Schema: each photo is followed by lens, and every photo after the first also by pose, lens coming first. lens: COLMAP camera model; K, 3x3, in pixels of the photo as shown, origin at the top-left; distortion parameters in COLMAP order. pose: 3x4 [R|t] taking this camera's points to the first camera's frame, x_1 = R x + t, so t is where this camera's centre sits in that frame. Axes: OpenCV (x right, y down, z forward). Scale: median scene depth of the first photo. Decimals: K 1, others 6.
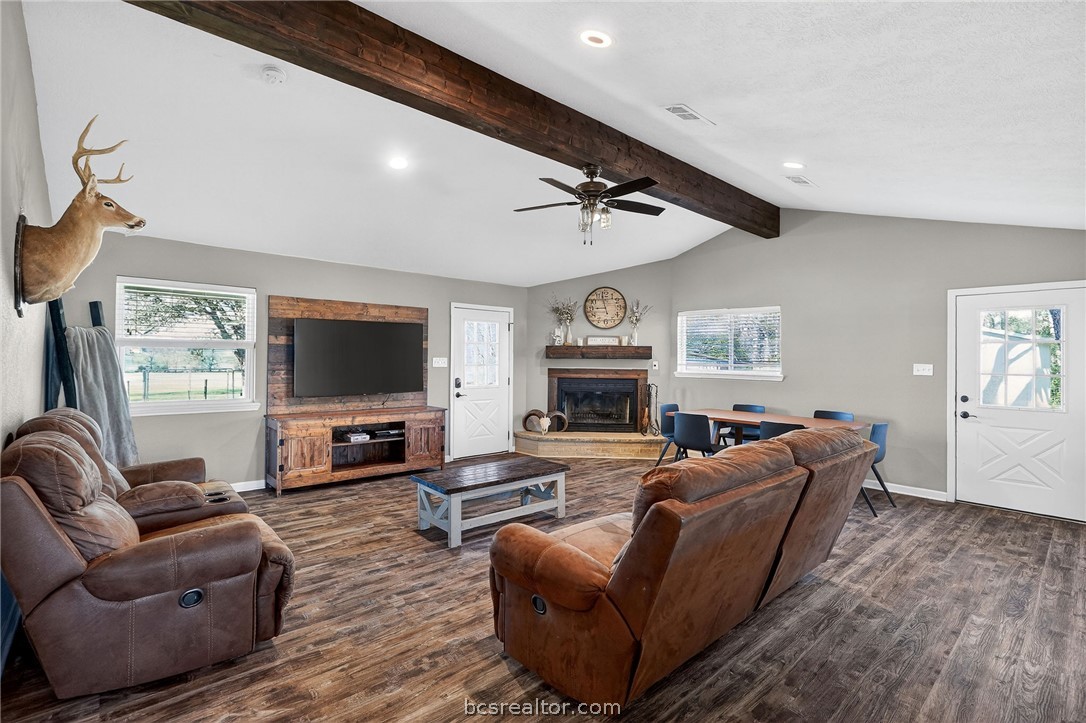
lens RADIAL K [[509.6, 0, 544.1], [0, 509.6, 353.7], [0, 0, 1]] dist [-0.002476, 0.000087]
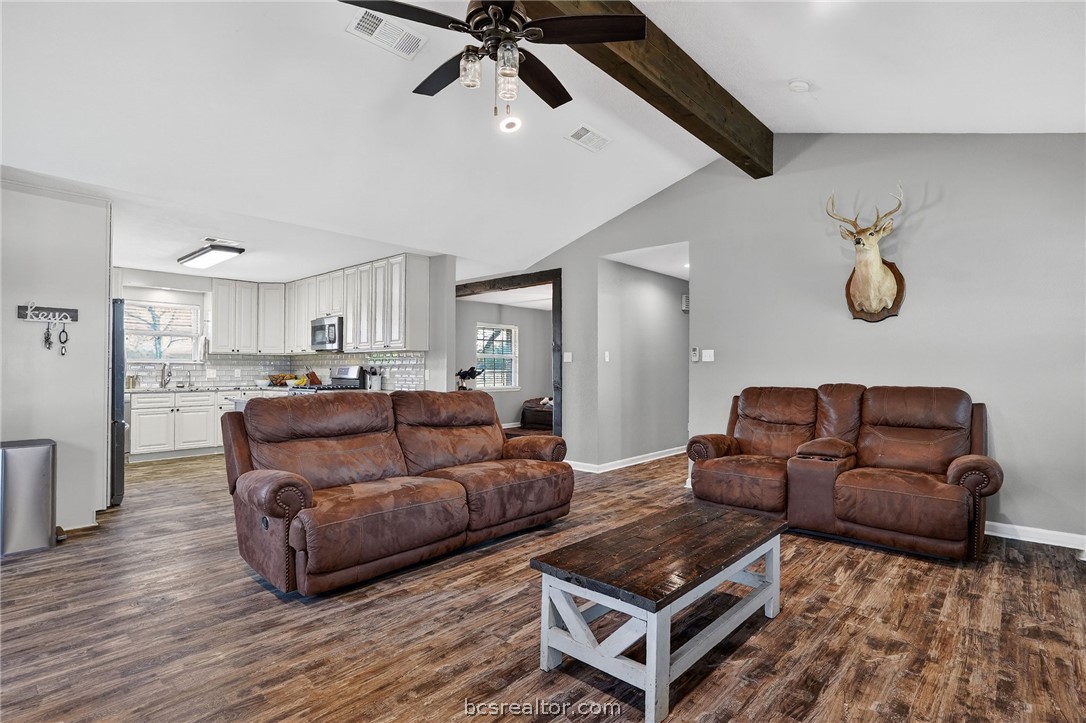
lens RADIAL K [[529.5, 0, 553.4], [0, 529.5, 364.4], [0, 0, 1]] dist [-0.022033, 0.012273]
pose [[-0.992387, -0.015681, -0.122153, 0.071957], [-0.013288, 0.999704, -0.020382, 0.048905], [0.122436, -0.018604, -0.992302, 1.161997]]
